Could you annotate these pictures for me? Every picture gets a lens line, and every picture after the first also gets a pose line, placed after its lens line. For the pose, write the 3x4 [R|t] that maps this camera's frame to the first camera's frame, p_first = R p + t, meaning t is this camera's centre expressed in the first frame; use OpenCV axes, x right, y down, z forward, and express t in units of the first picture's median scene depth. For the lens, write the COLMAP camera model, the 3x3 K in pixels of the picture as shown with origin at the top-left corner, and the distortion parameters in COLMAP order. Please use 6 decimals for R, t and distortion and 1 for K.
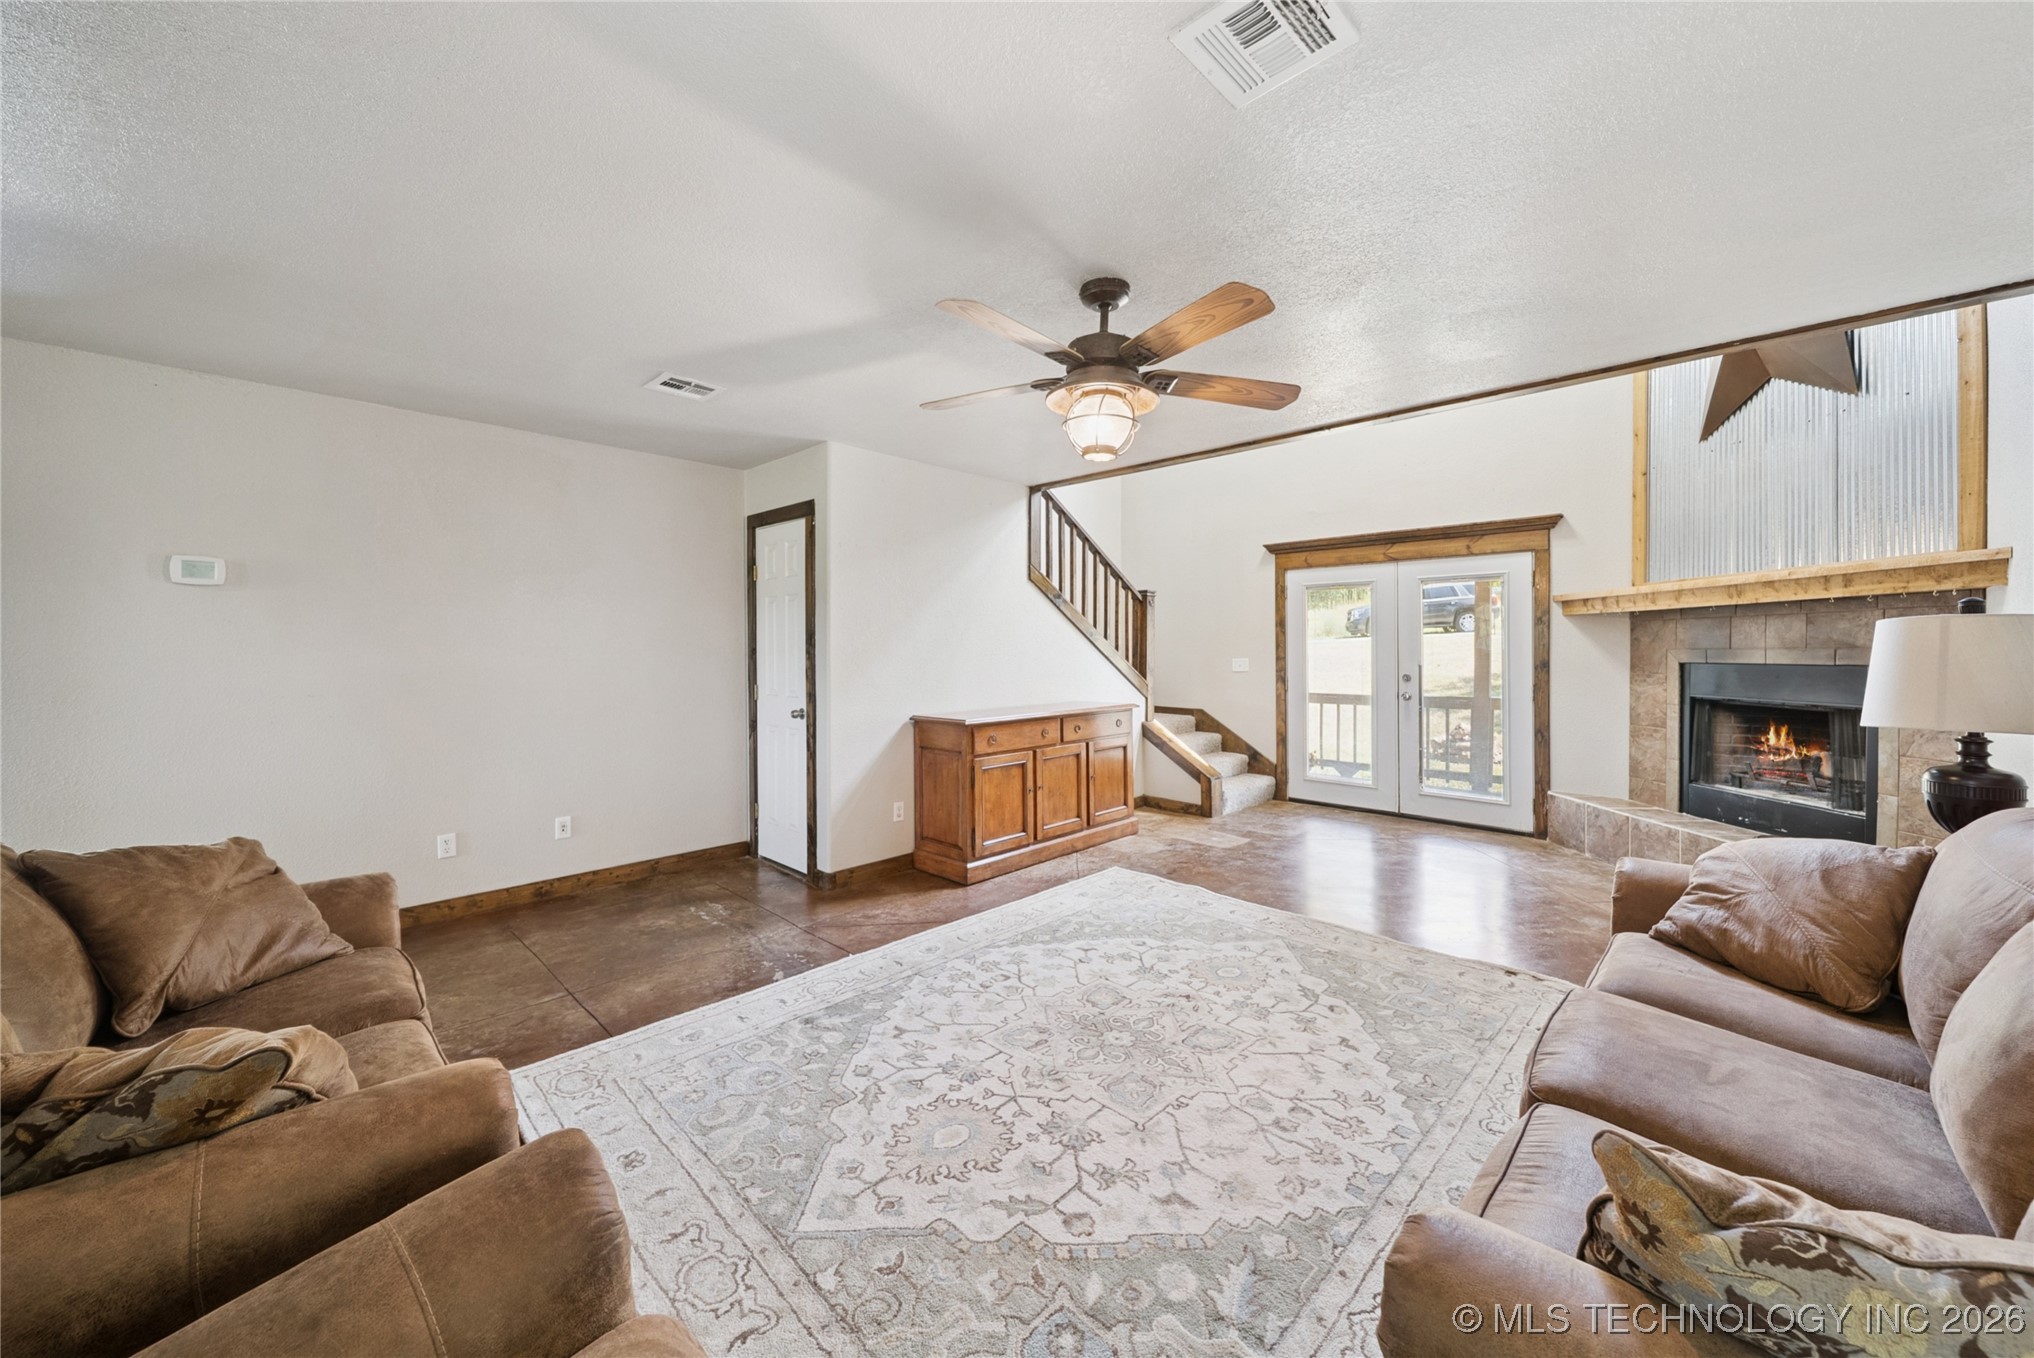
lens RADIAL K [[746.6, 0, 1019.0], [0, 746.6, 643.9], [0, 0, 1]] dist [0.010329, -0.000301]
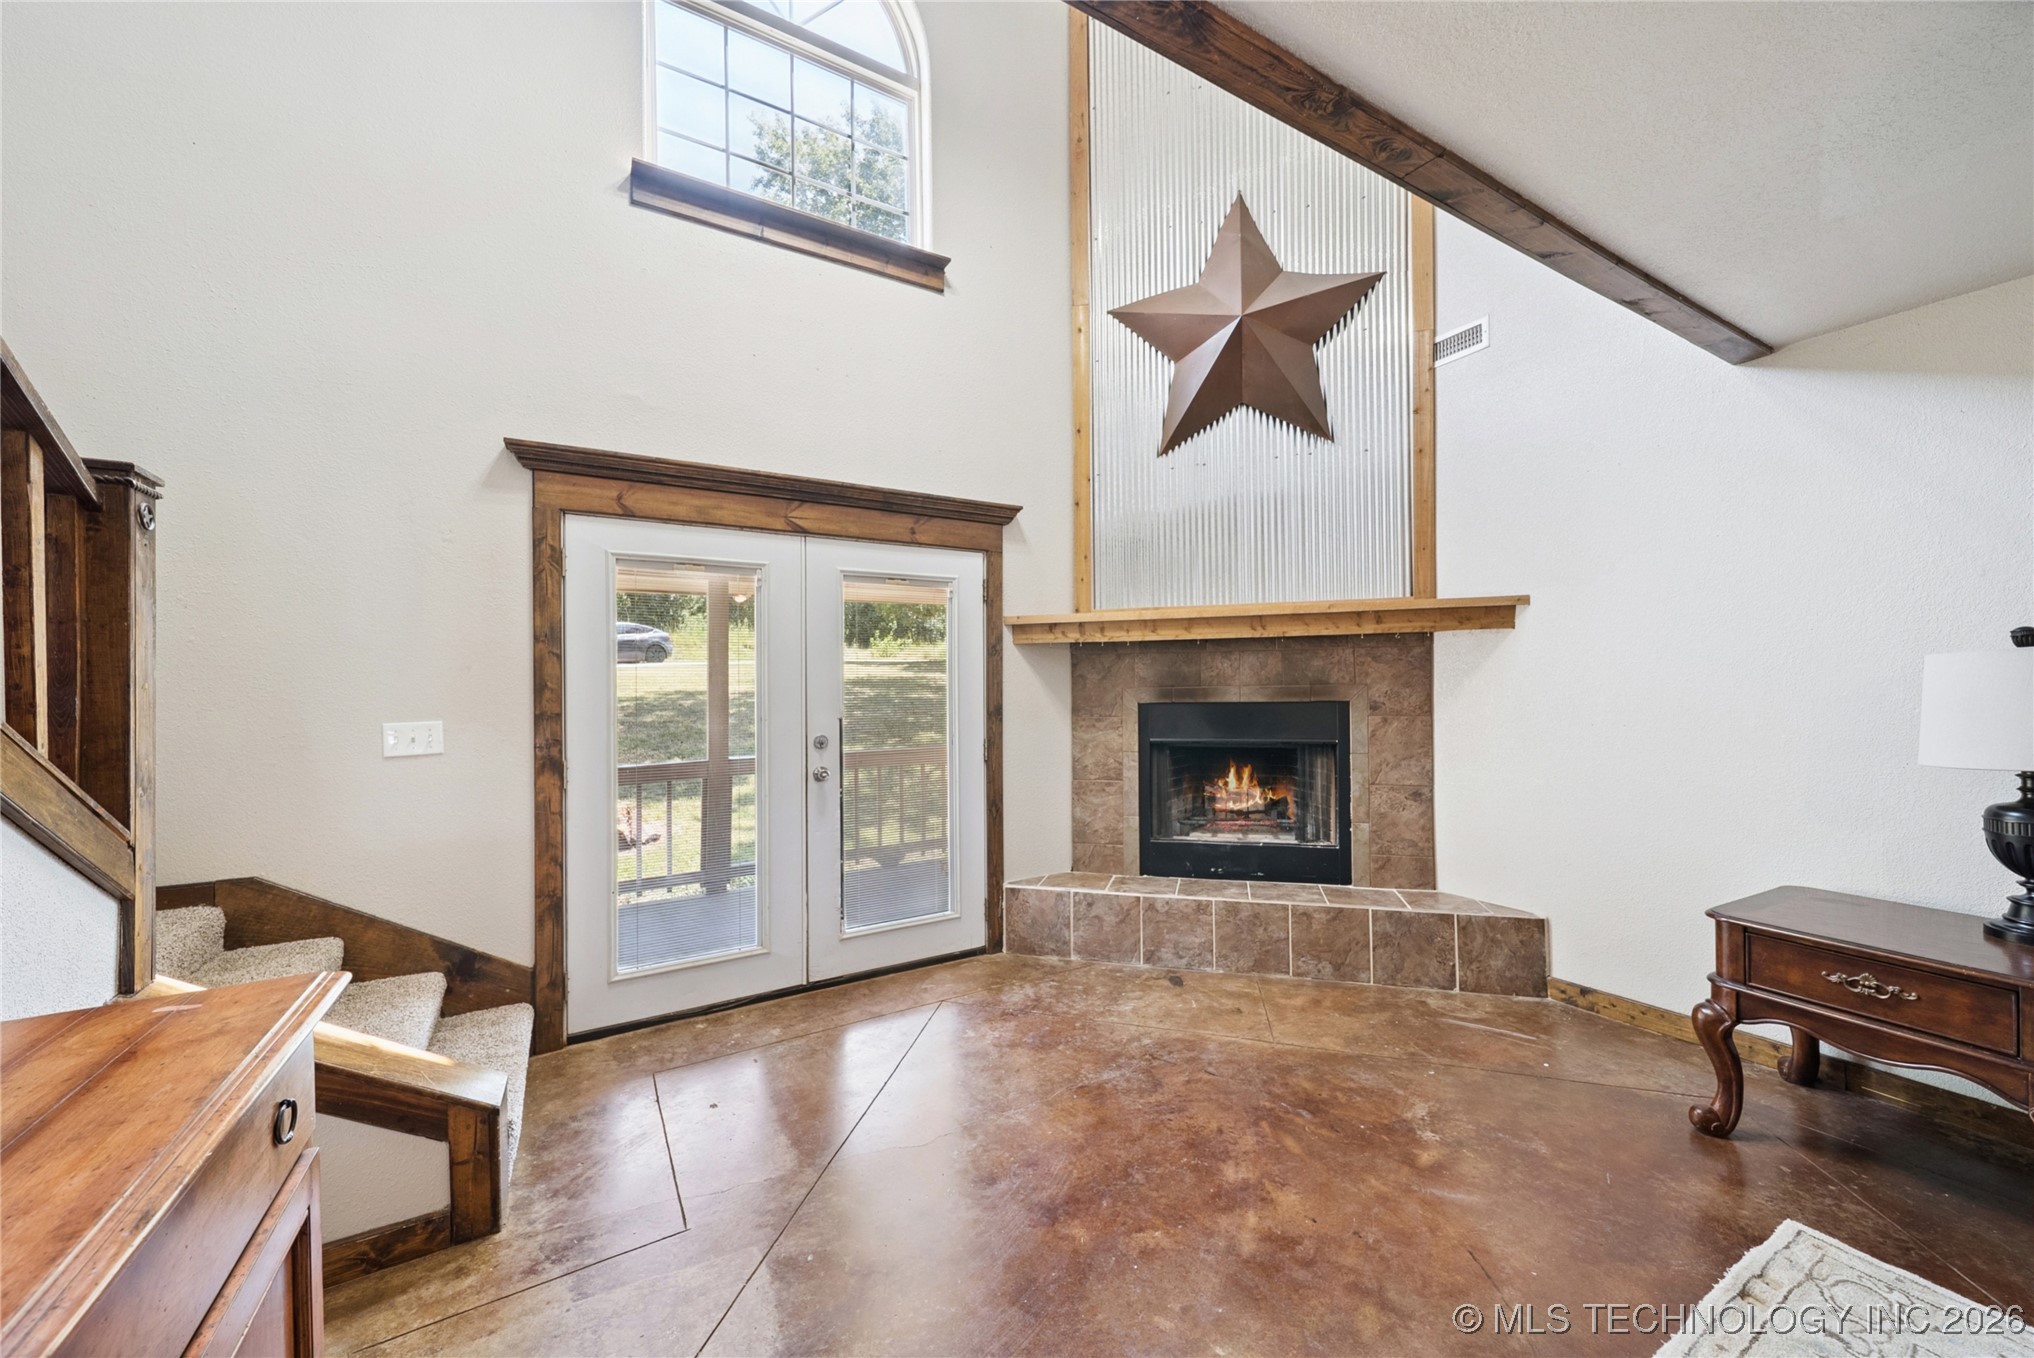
lens RADIAL K [[746.6, 0, 1013.6], [0, 746.6, 686.5], [0, 0, 1]] dist [0.010329, -0.000301]
pose [[0.257345, -0.002245, 0.966317, 0.005502], [0.005357, 0.999985, 0.000897, 0.003698], [-0.966305, 0.004946, 0.257354, 0.853048]]
